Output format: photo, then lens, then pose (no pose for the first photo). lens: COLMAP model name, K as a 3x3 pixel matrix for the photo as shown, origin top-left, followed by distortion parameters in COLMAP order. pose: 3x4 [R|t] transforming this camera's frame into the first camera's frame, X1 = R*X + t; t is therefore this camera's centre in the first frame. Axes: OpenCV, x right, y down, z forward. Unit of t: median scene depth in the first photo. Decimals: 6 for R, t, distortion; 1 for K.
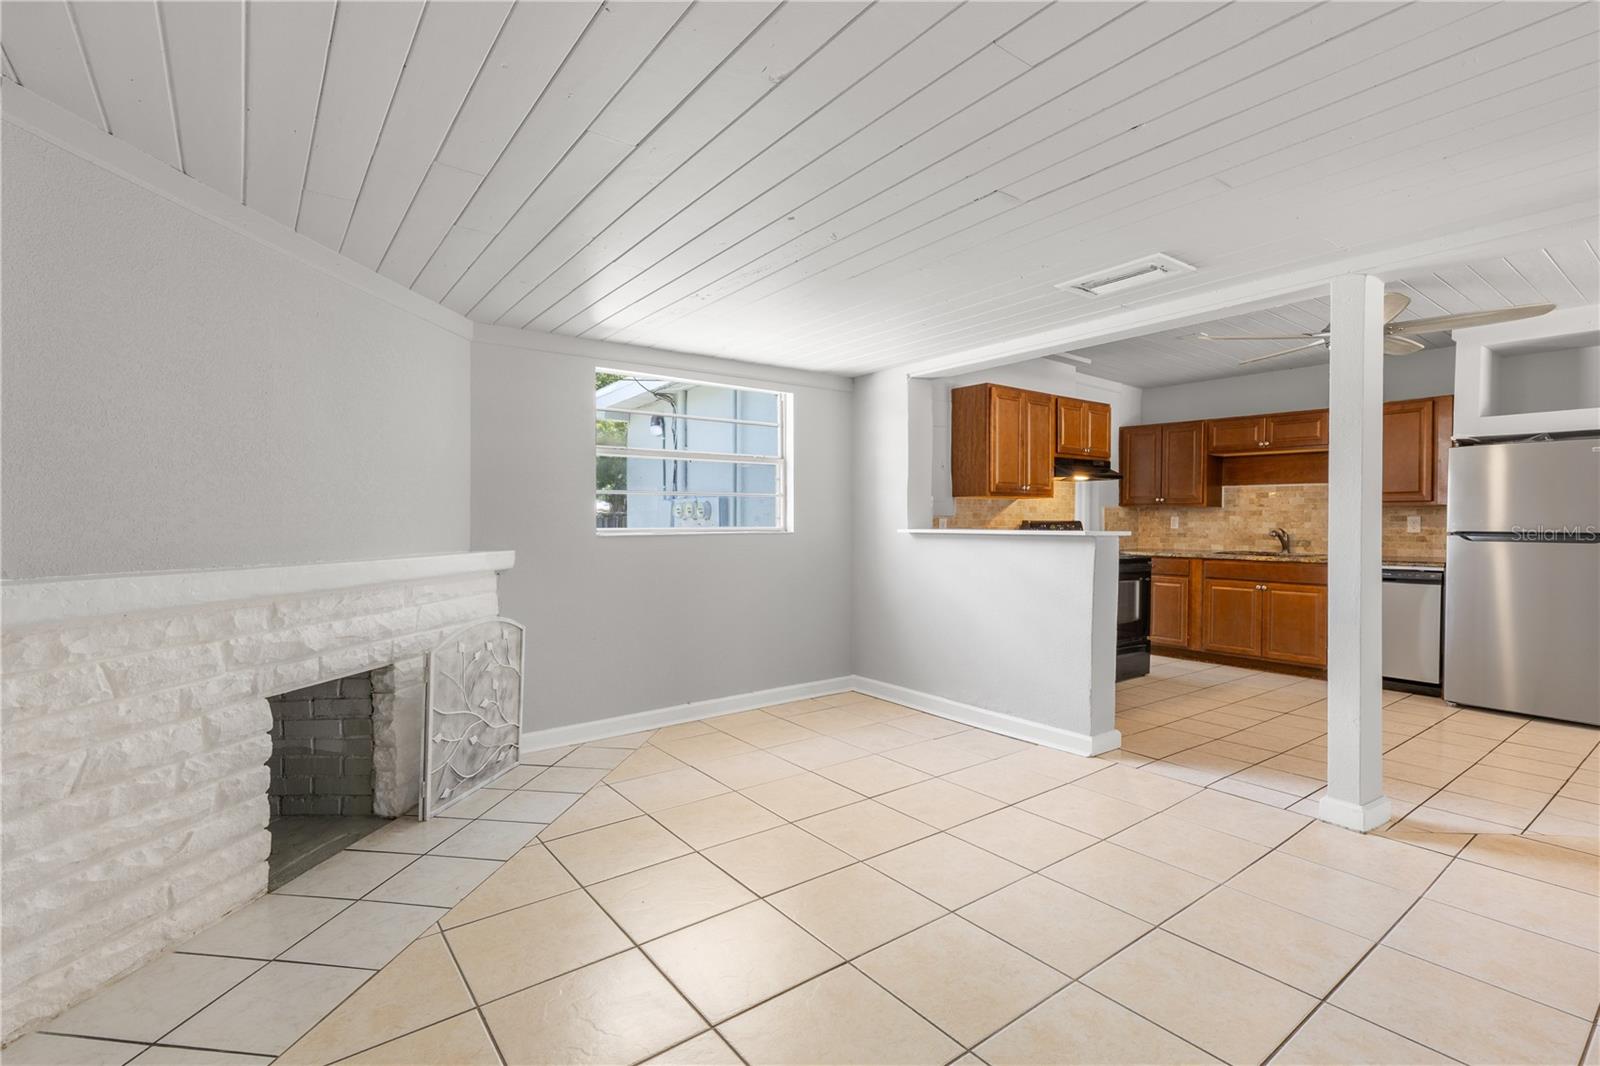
lens RADIAL K [[725.6, 0, 800.2], [0, 725.6, 525.2], [0, 0, 1]] dist [0.011261, -0.000283]
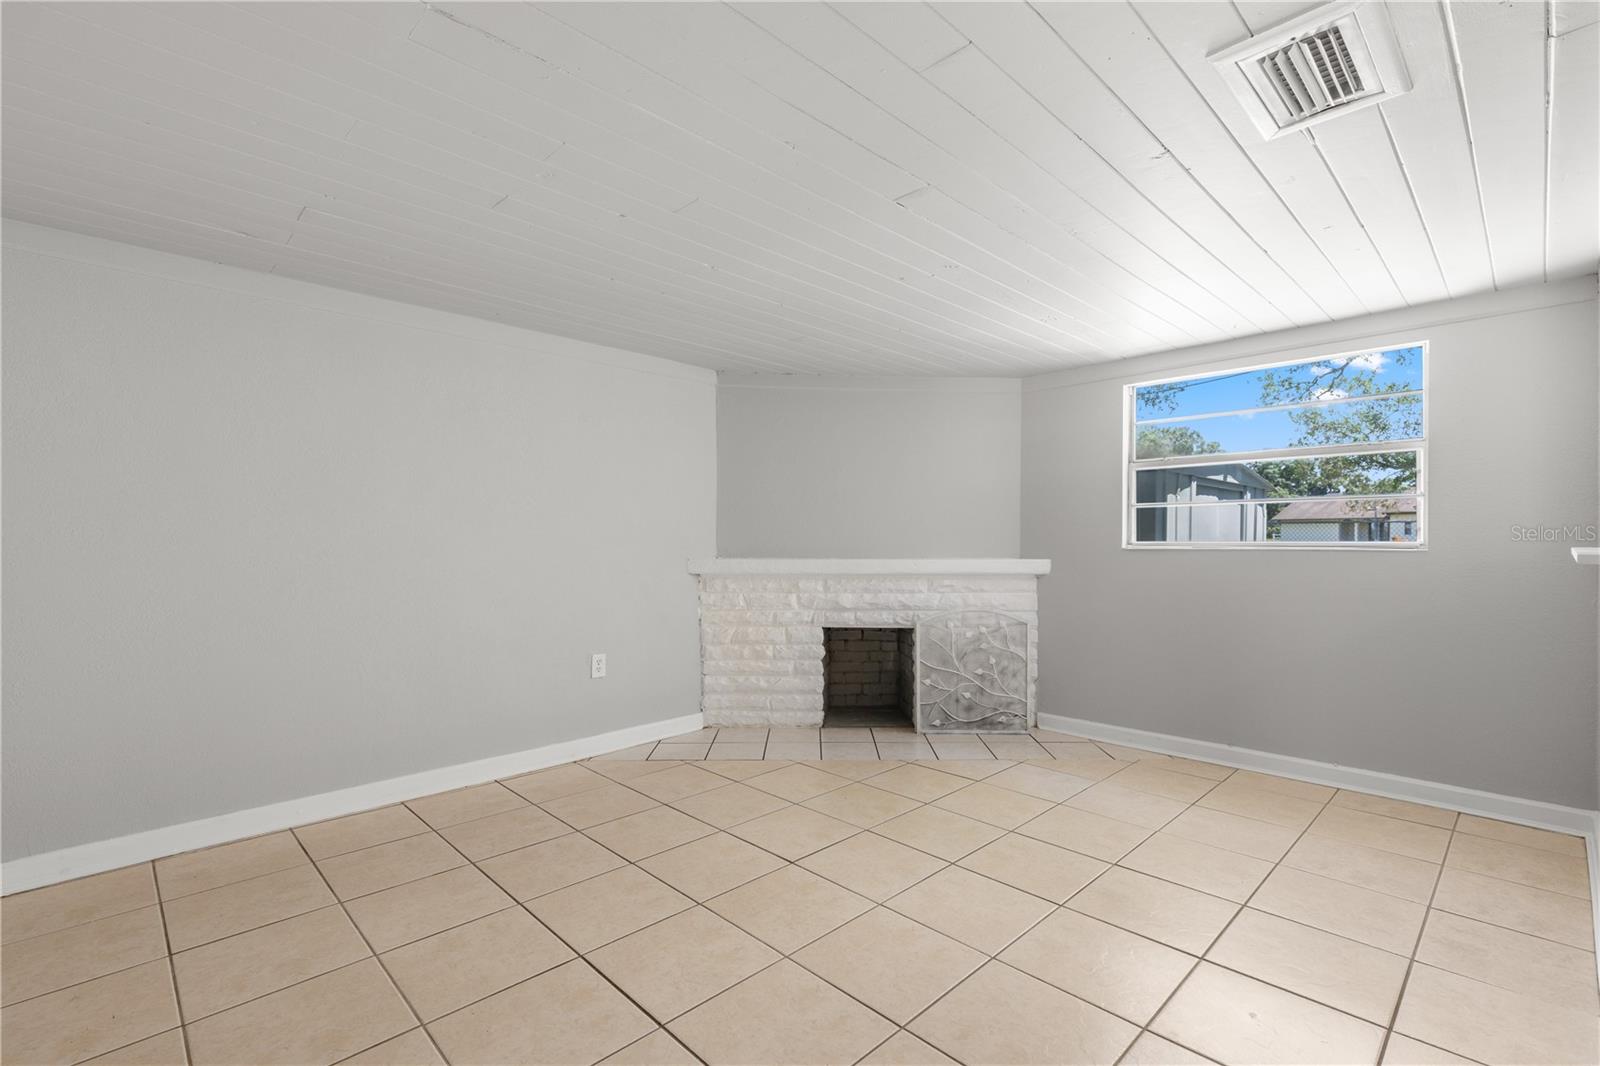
lens RADIAL K [[725.6, 0, 797.0], [0, 725.6, 537.4], [0, 0, 1]] dist [0.011261, -0.000283]
pose [[0.126675, 0.002022, -0.991942, 1.153810], [-0.001324, 0.999997, 0.001869, -0.004862], [0.991943, 0.001076, 0.126678, 0.684784]]
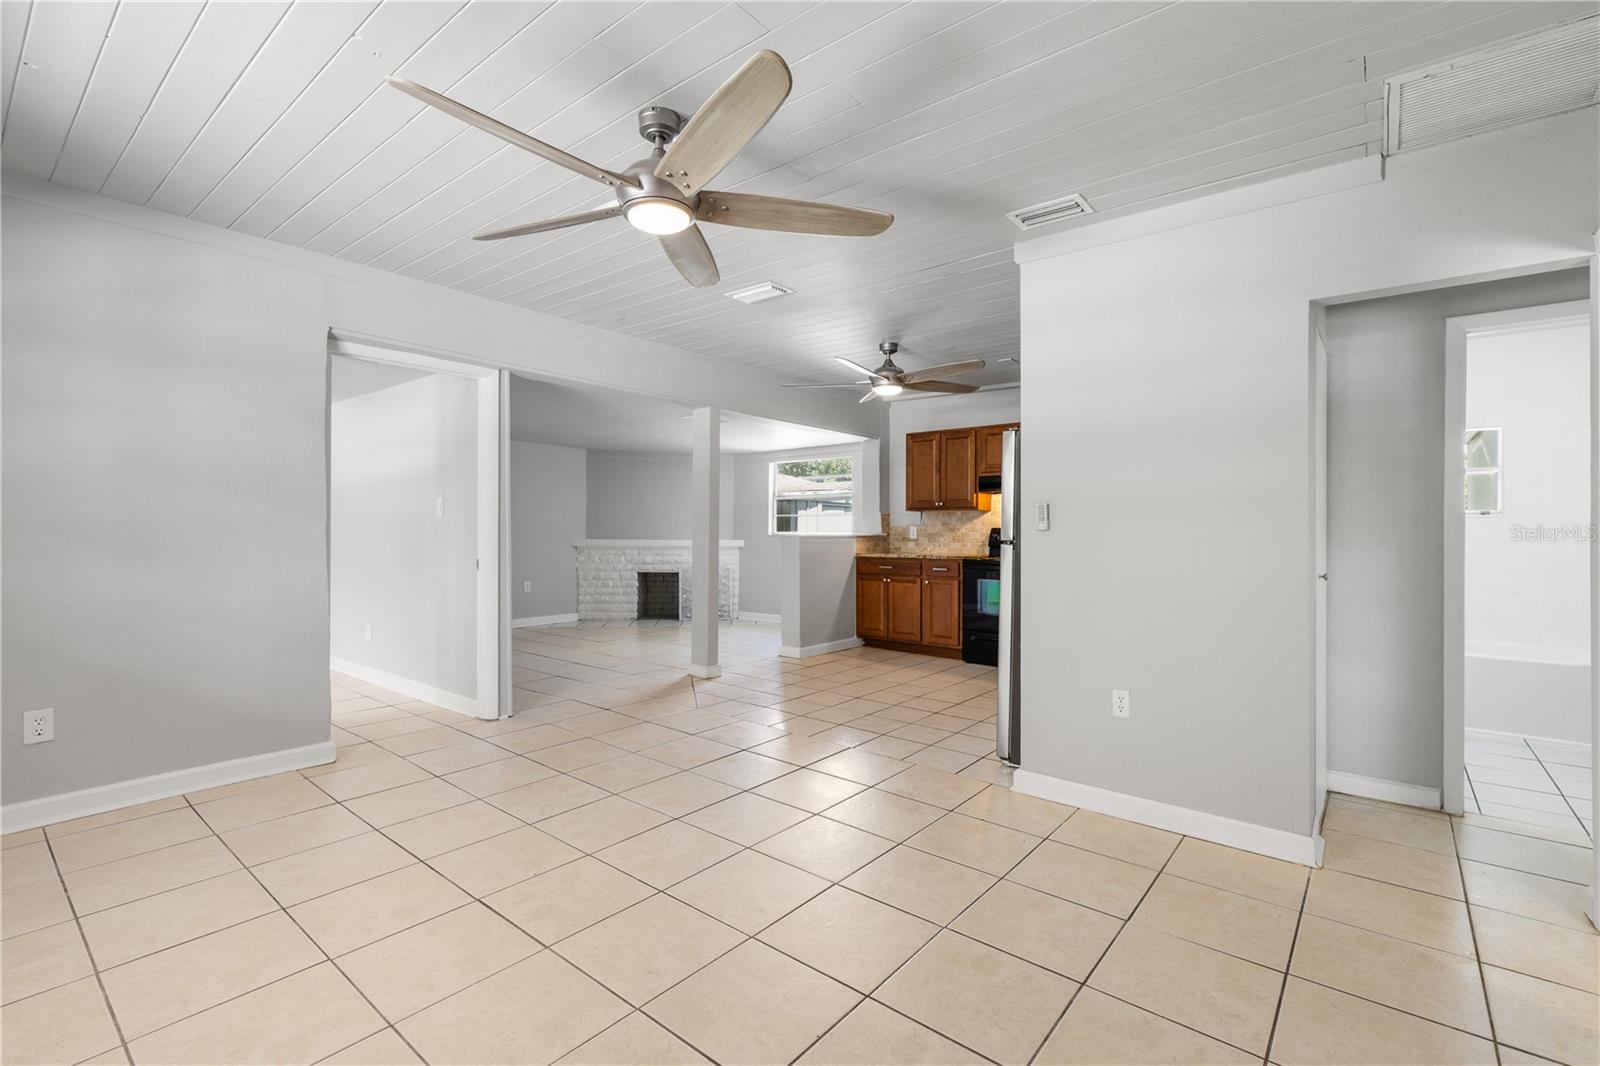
lens RADIAL K [[725.6, 0, 802.1], [0, 725.6, 526.3], [0, 0, 1]] dist [0.011261, -0.000283]
pose [[0.232006, -0.003705, -0.972707, 3.369488], [-0.006249, 0.999966, -0.005299, -0.002157], [0.972694, 0.007308, 0.231975, 0.946791]]
